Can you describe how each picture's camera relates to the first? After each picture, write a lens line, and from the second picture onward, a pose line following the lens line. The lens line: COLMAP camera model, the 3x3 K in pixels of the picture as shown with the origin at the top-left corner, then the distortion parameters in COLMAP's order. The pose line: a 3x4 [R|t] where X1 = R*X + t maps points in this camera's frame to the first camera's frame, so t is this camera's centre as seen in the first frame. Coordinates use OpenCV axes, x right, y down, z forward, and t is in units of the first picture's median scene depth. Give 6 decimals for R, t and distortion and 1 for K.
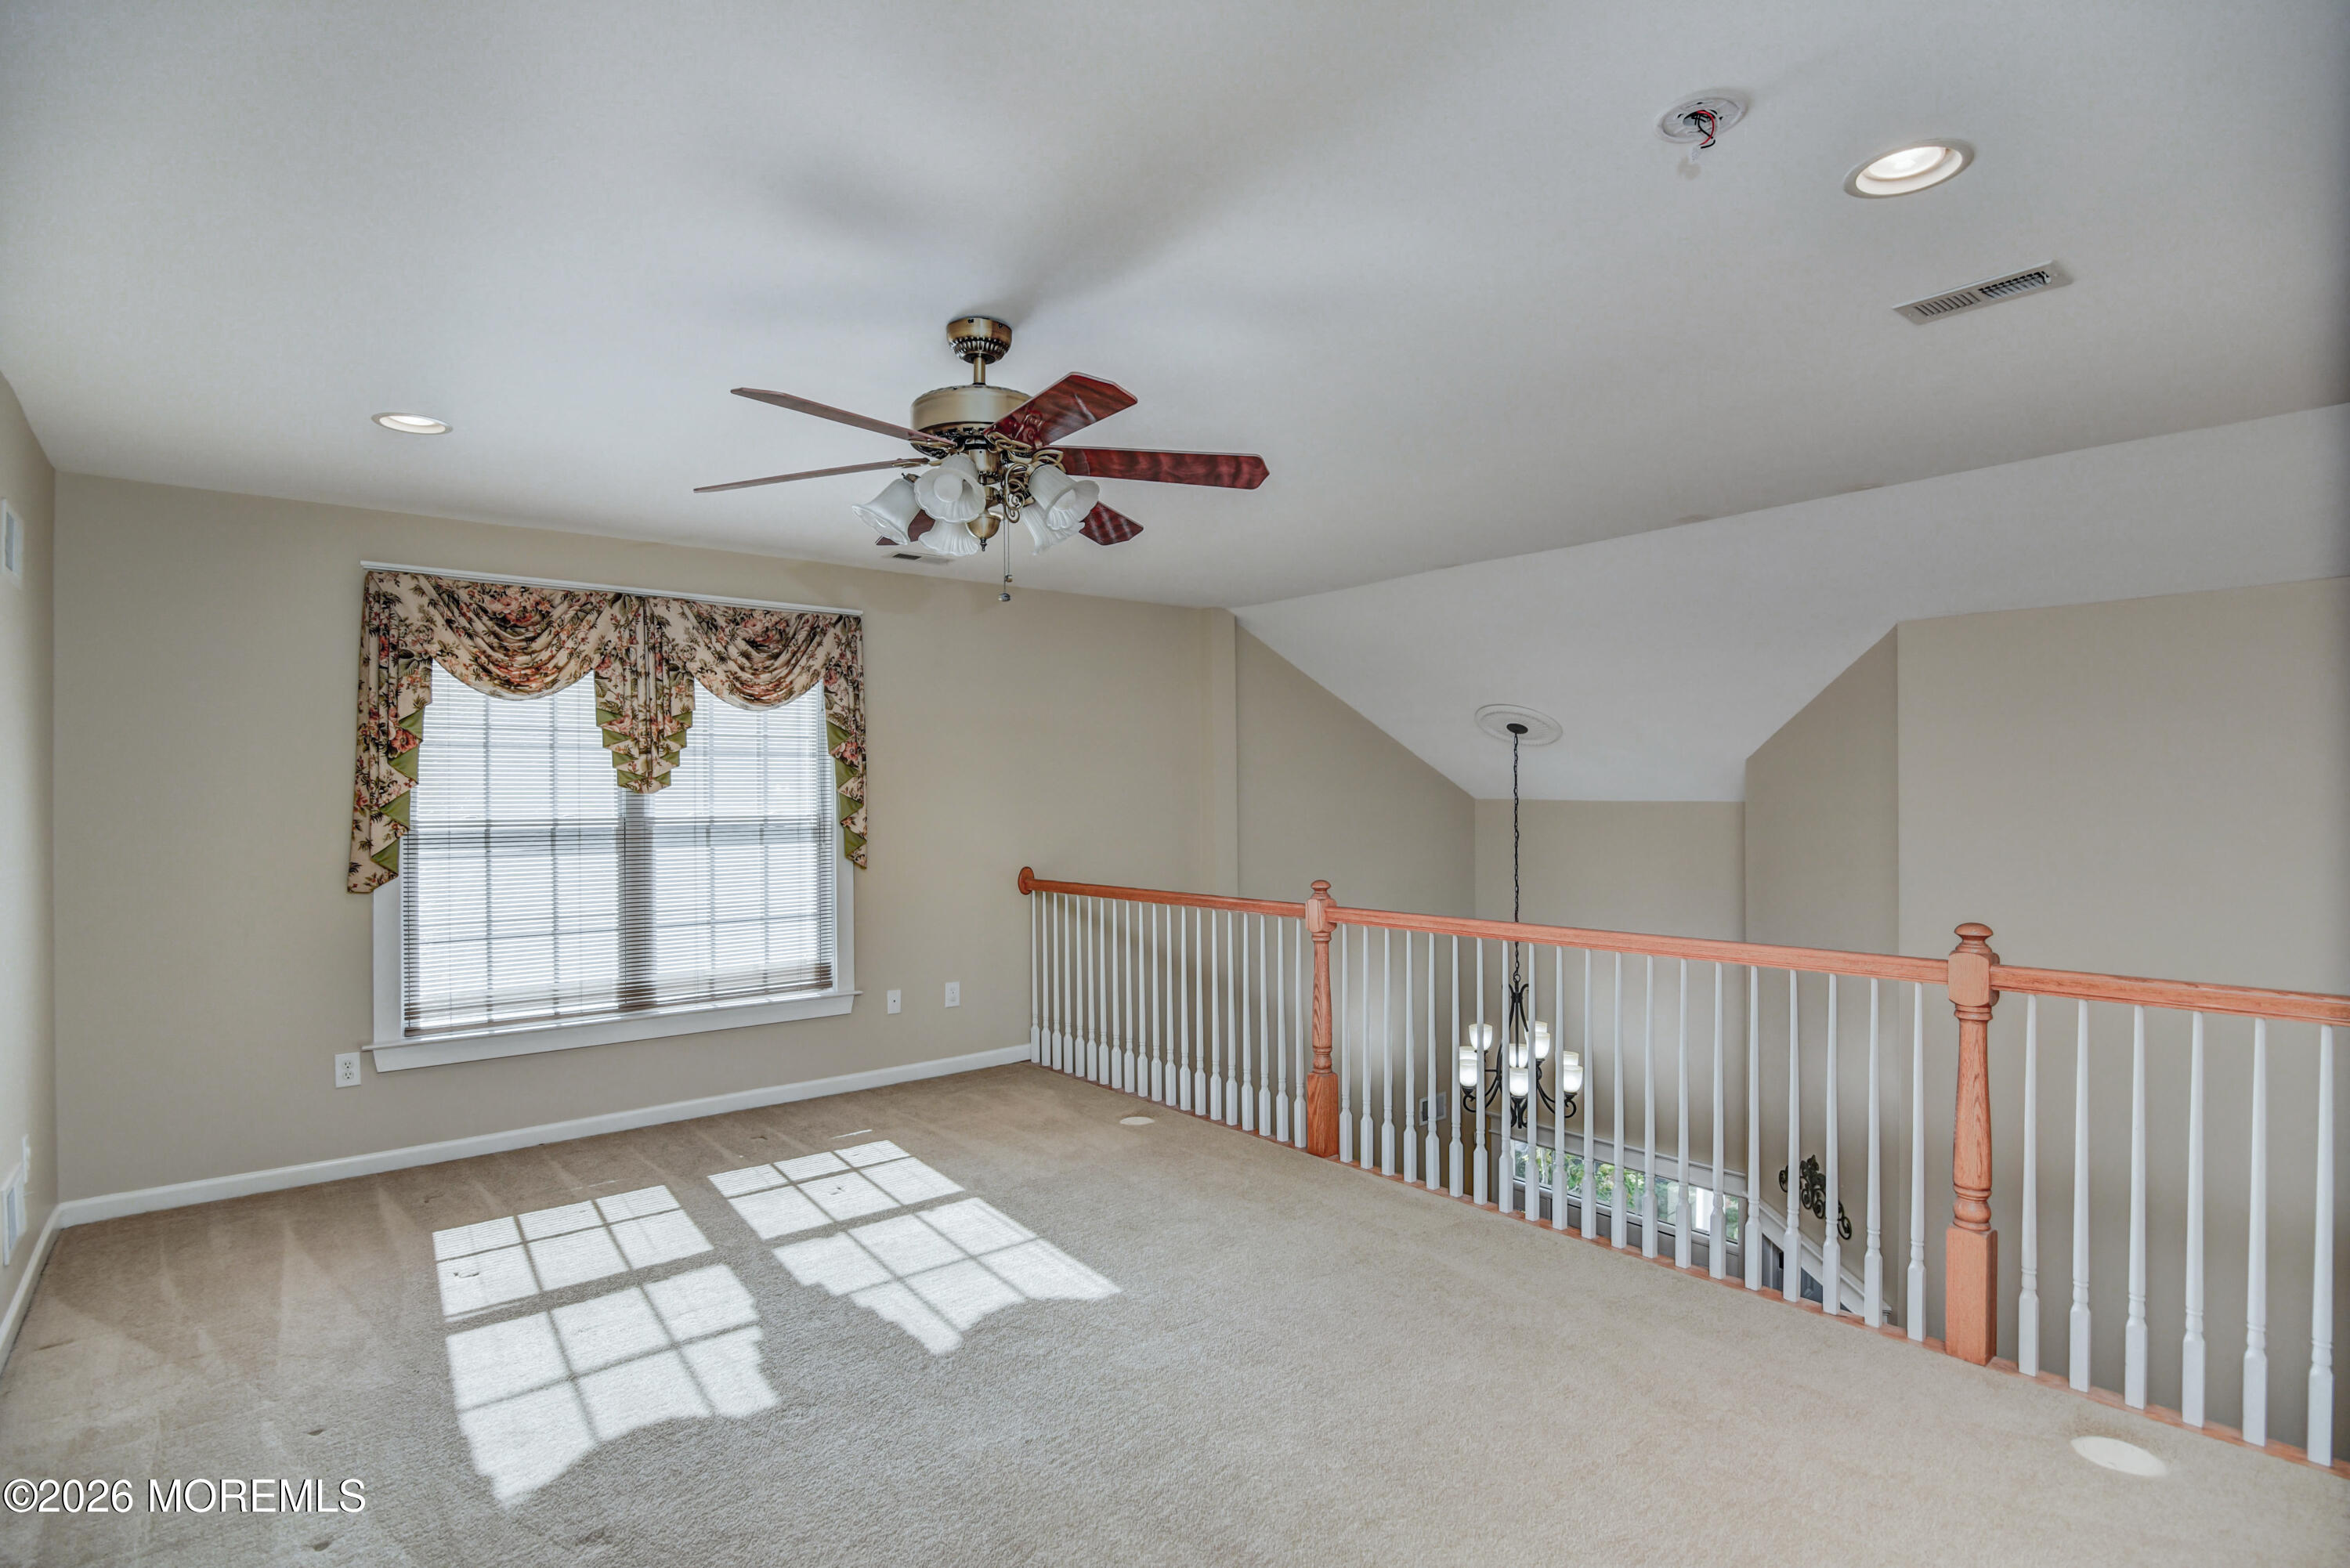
lens RADIAL K [[1214.6, 0, 1183.1], [0, 1214.6, 821.5], [0, 0, 1]] dist [-0.023076, -0.000290]
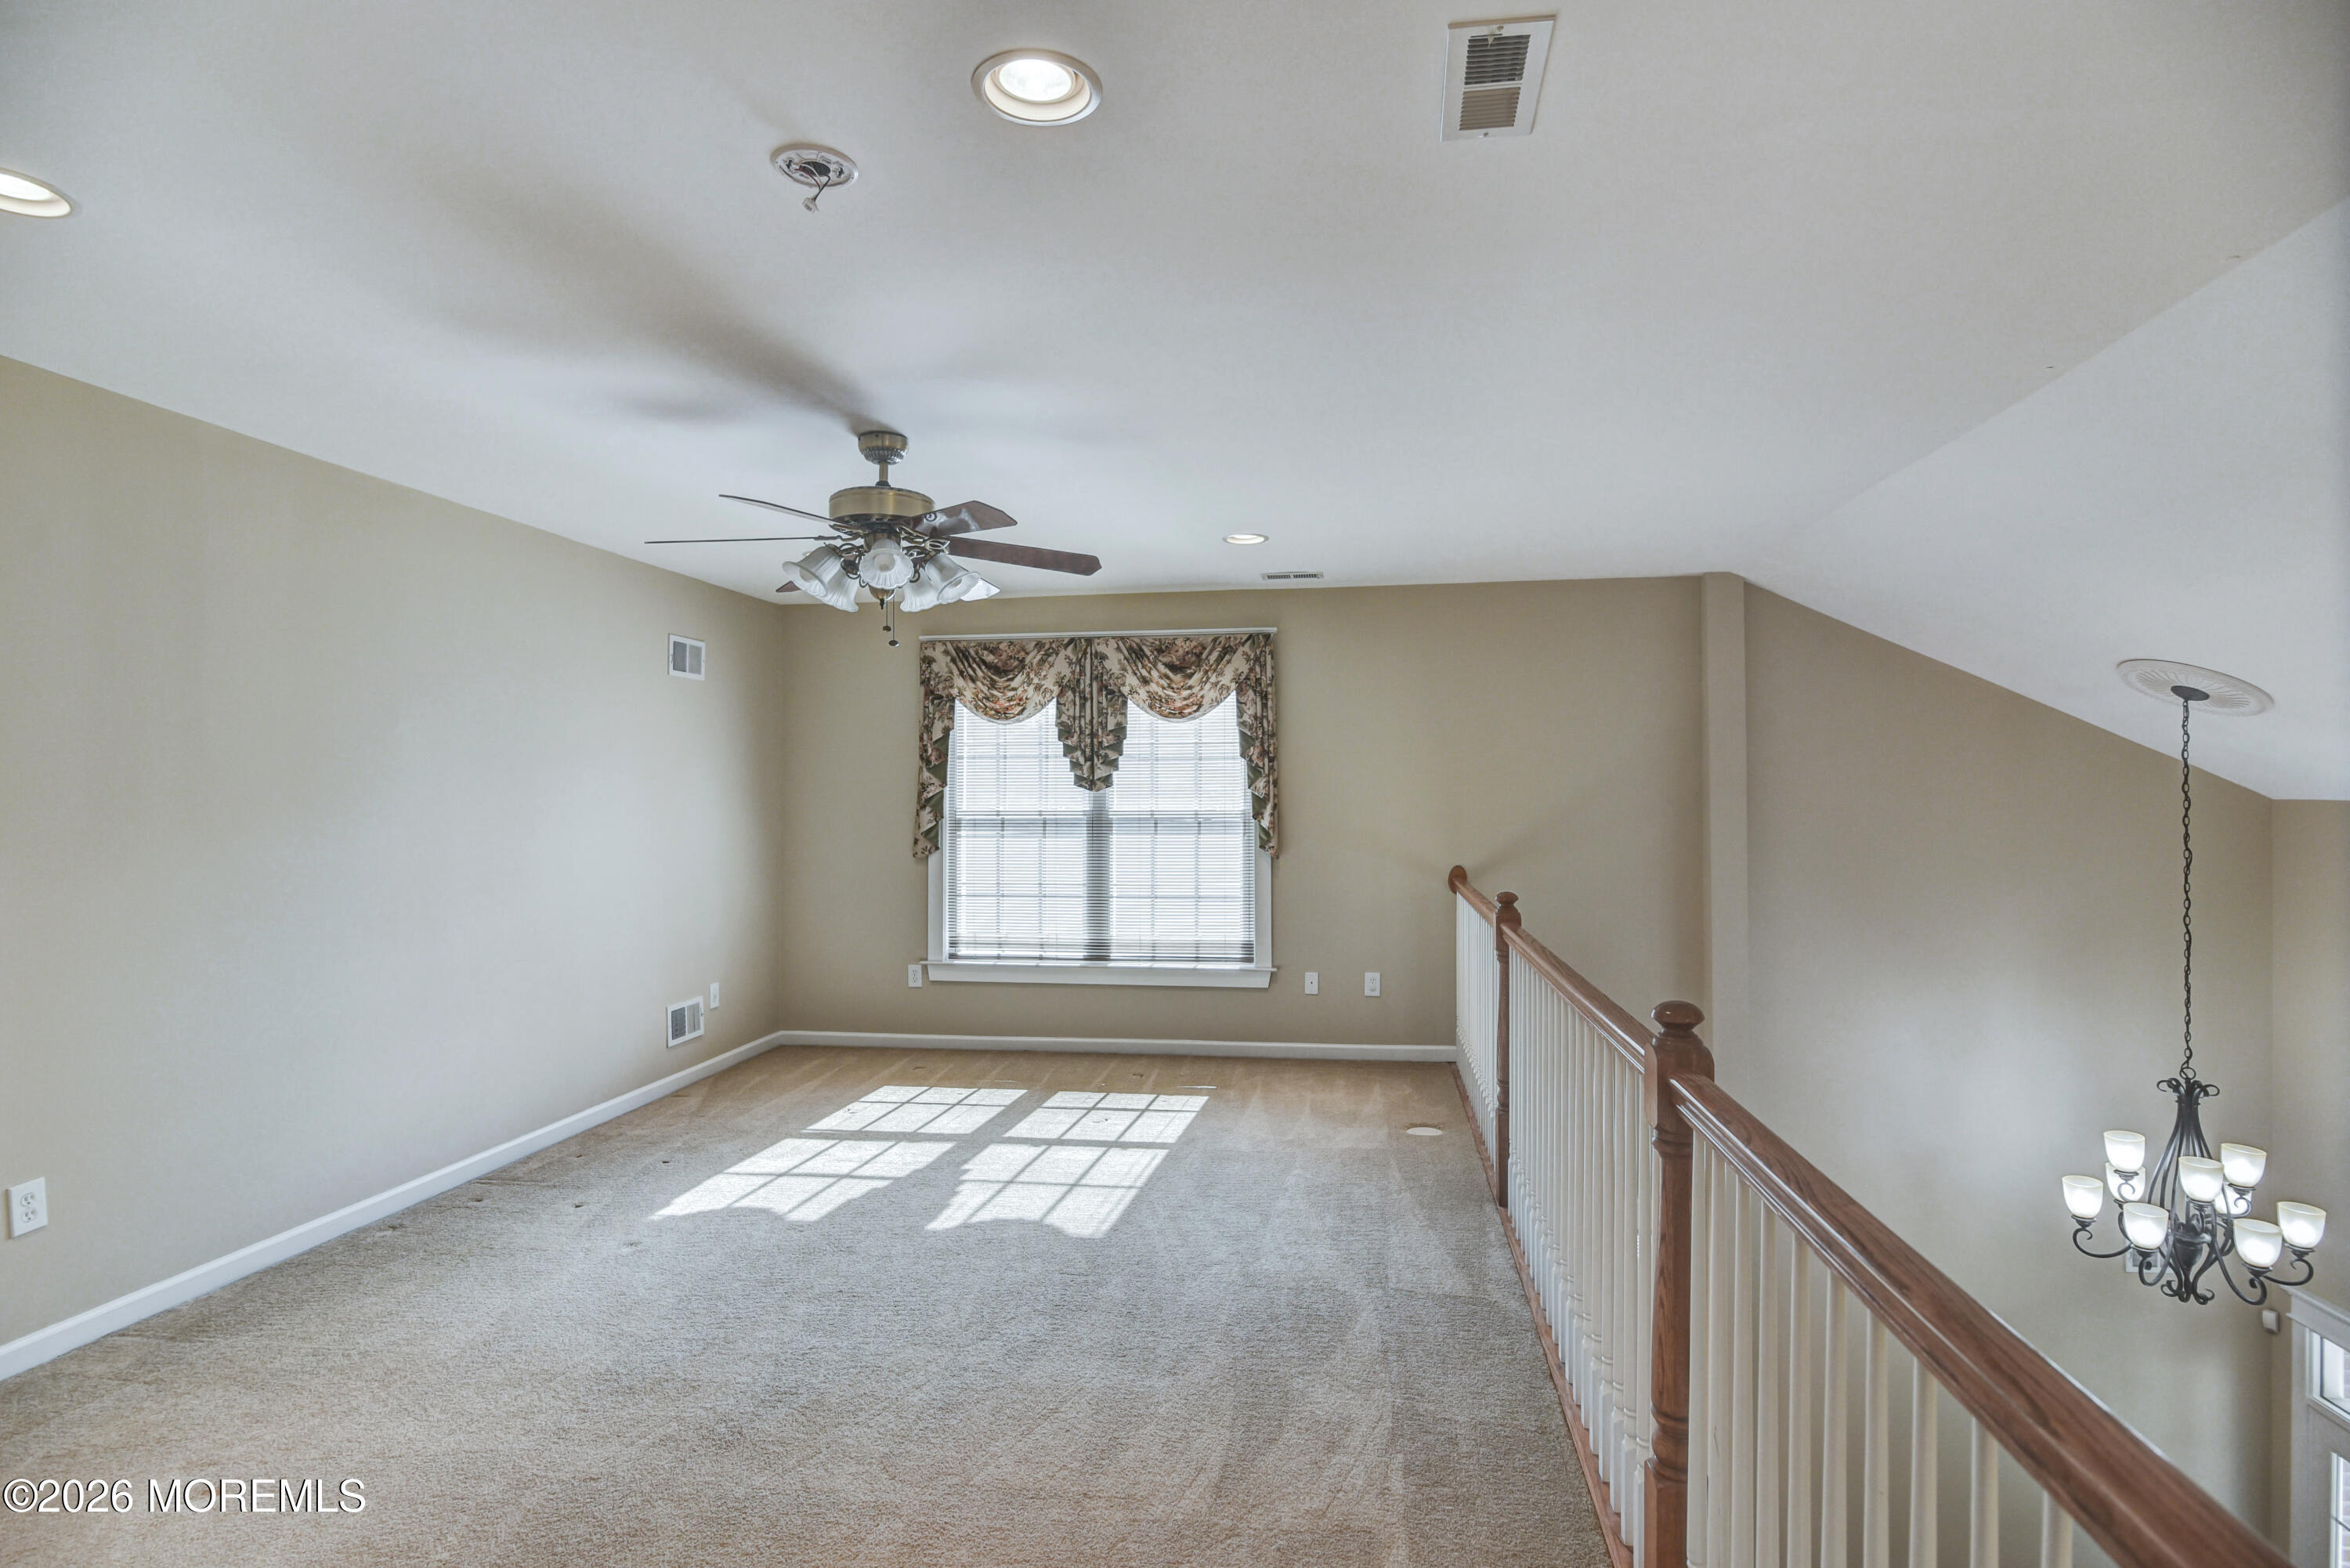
lens RADIAL K [[1243.8, 0, 1175.3], [0, 1243.8, 817.9], [0, 0, 1]] dist [-0.000181, -0.000015]
pose [[0.639543, 0.018217, -0.768540, 0.632957], [-0.016103, 0.999817, 0.010299, -0.010834], [0.768587, 0.005789, 0.639719, 0.227376]]
